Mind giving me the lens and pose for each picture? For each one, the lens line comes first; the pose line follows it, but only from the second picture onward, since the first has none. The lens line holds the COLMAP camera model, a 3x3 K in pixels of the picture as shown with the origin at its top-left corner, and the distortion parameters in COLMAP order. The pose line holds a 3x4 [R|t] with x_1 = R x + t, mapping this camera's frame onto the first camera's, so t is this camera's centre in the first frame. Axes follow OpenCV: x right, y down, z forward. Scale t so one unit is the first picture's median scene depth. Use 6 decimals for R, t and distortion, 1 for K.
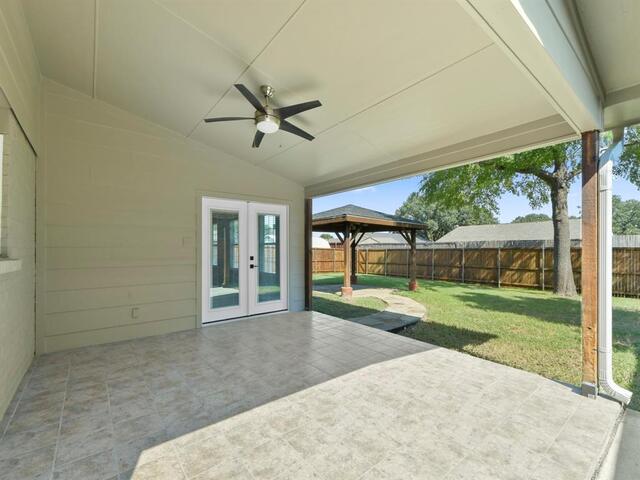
lens RADIAL K [[291.3, 0, 321.5], [0, 291.3, 264.6], [0, 0, 1]] dist [0.009847, -0.000132]
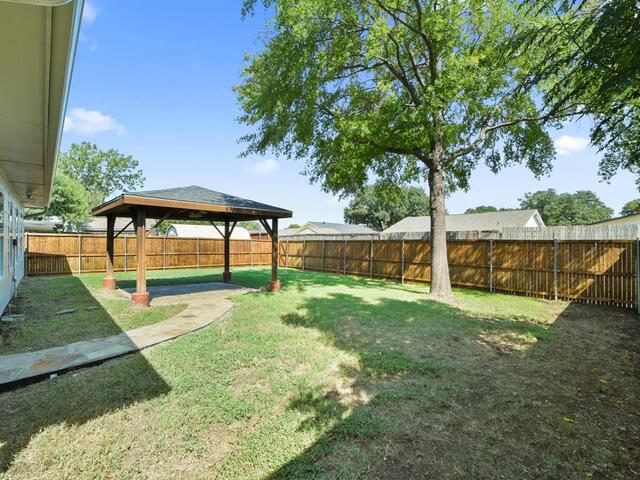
lens RADIAL K [[291.3, 0, 321.5], [0, 291.3, 264.6], [0, 0, 1]] dist [0.009847, -0.000132]
pose [[0.994870, -0.005921, 0.100986, 0.191632], [0.002573, 0.999444, 0.033250, -0.007812], [-0.101127, -0.032820, 0.994332, 0.084989]]
